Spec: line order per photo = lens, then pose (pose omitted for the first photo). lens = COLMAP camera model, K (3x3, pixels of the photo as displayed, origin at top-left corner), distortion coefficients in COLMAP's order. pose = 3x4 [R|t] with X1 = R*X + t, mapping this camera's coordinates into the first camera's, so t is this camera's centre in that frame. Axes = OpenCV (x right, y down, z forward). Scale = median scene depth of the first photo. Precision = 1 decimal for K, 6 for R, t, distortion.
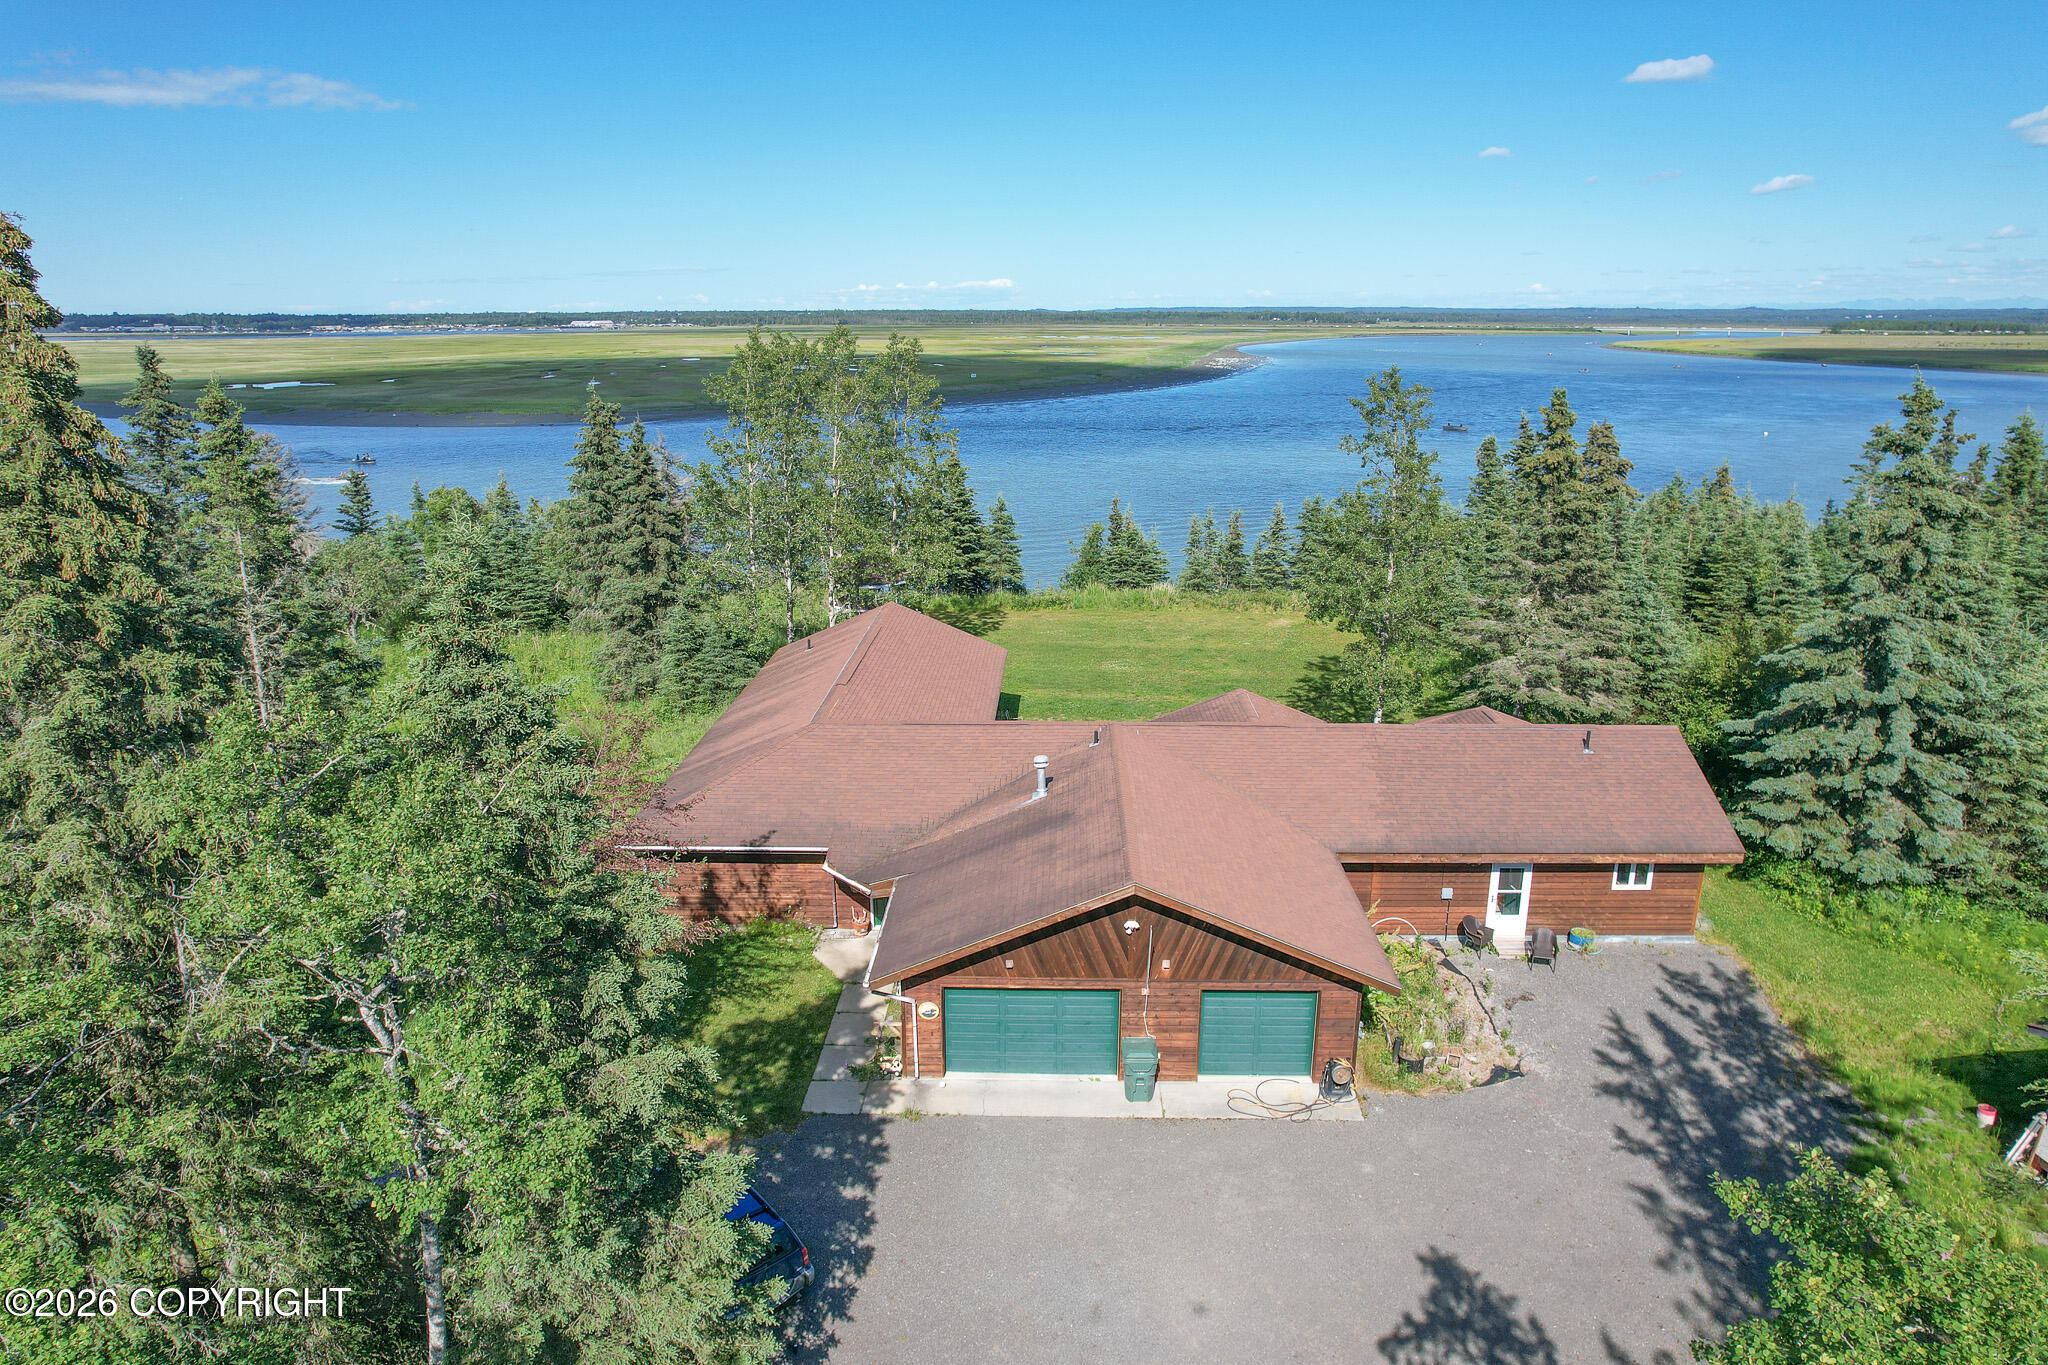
lens RADIAL K [[1318.6, 0, 1024.6], [0, 1318.6, 688.3], [0, 0, 1]] dist [-0.063276, 0.045544]
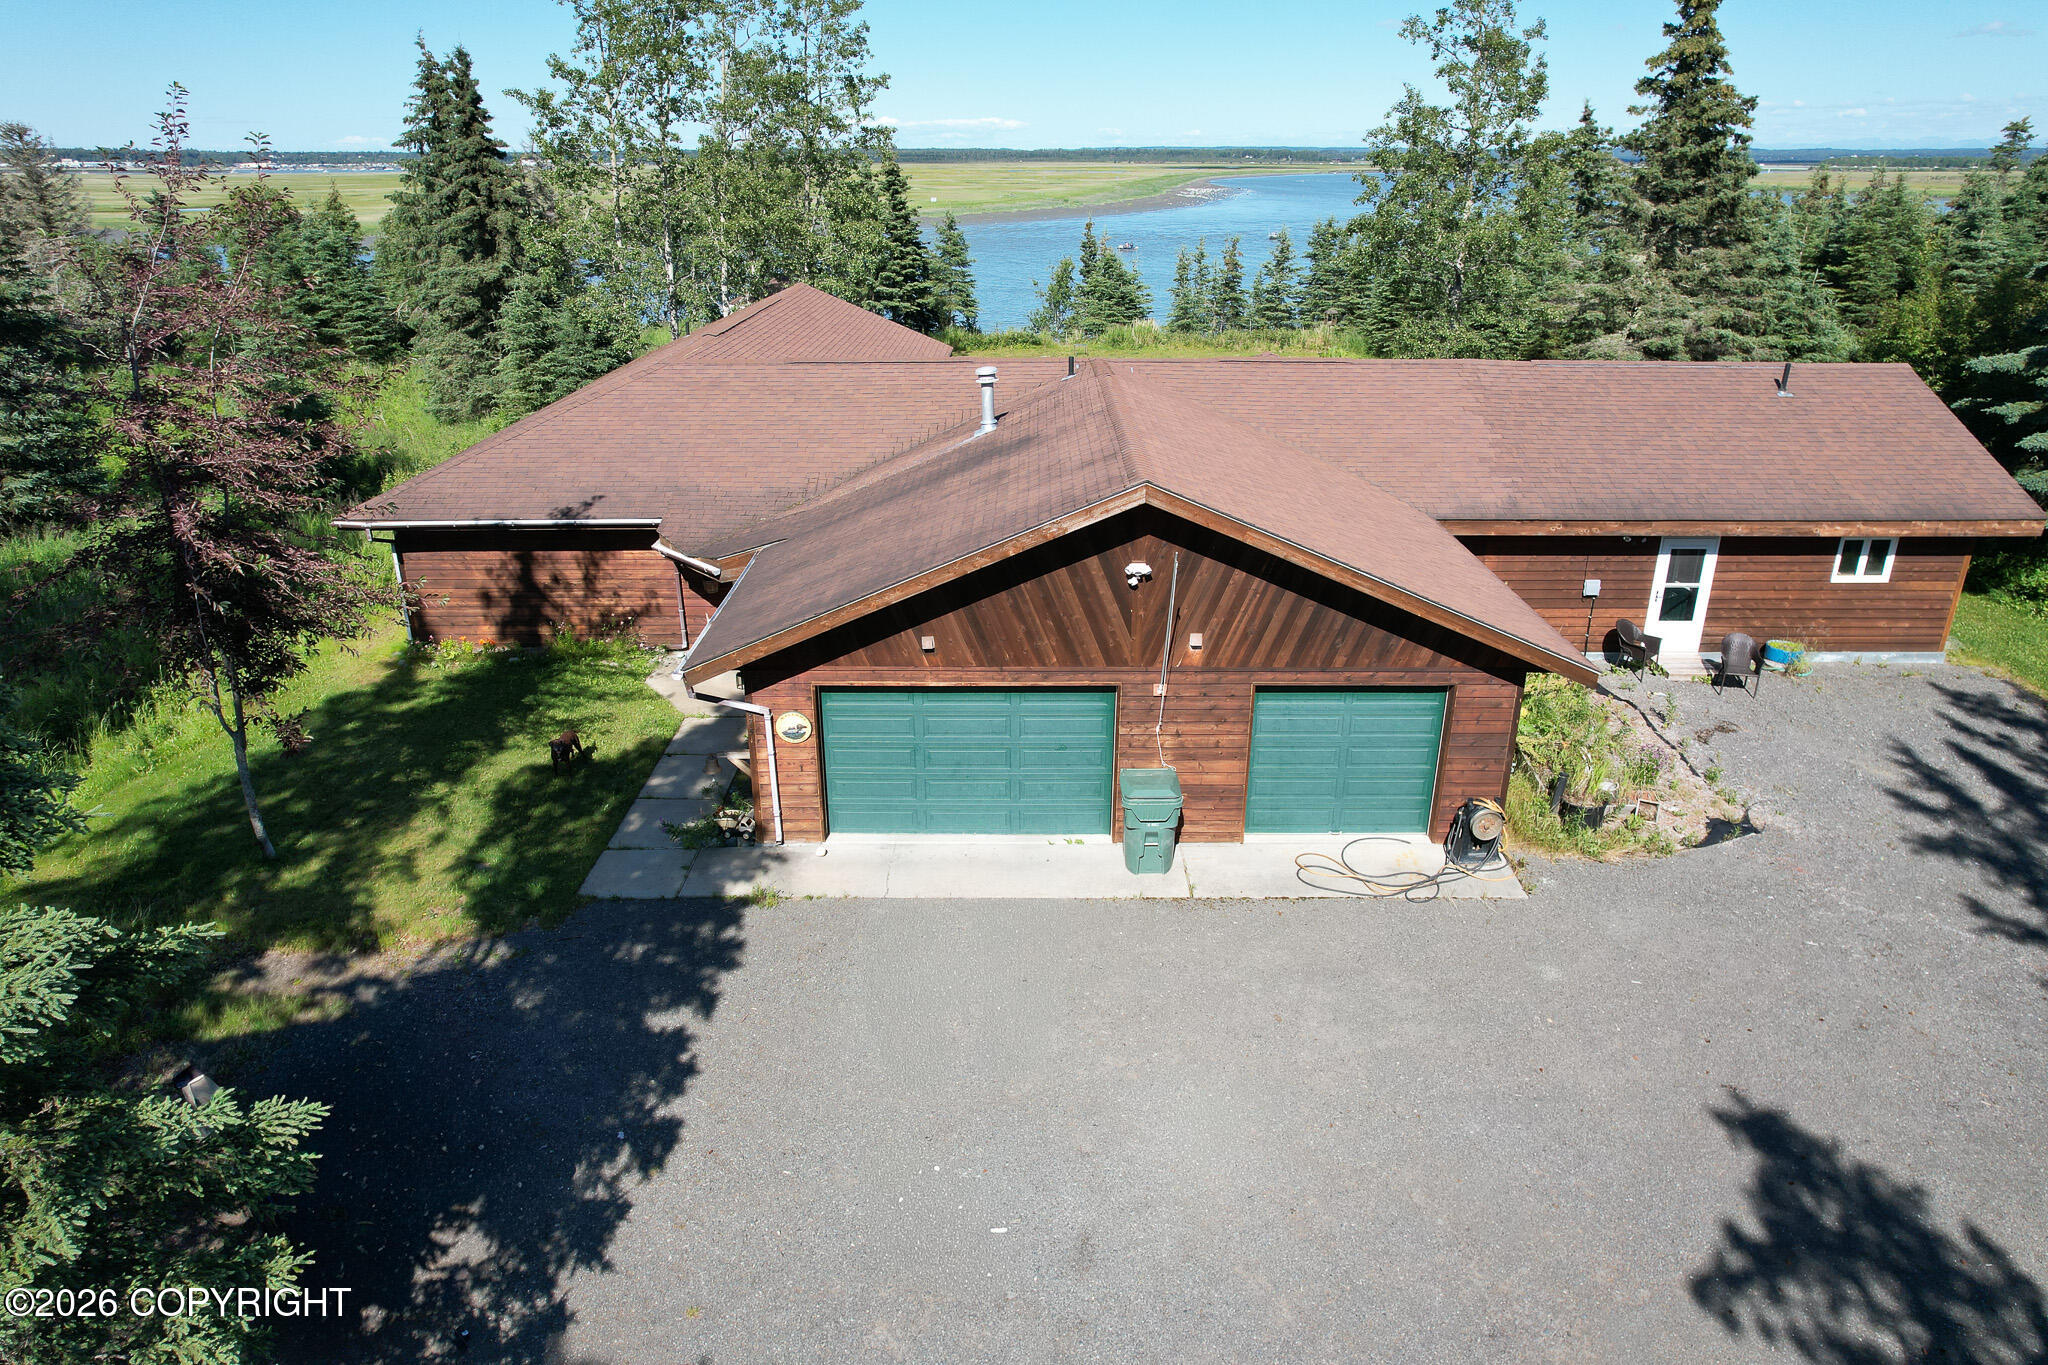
lens RADIAL K [[1318.6, 0, 1022.5], [0, 1318.6, 693.5], [0, 0, 1]] dist [-0.063276, 0.045544]
pose [[0.999711, -0.009193, 0.022228, 0.013914], [0.006584, 0.993376, 0.114724, 0.133081], [-0.023135, -0.114545, 0.993149, 0.335569]]
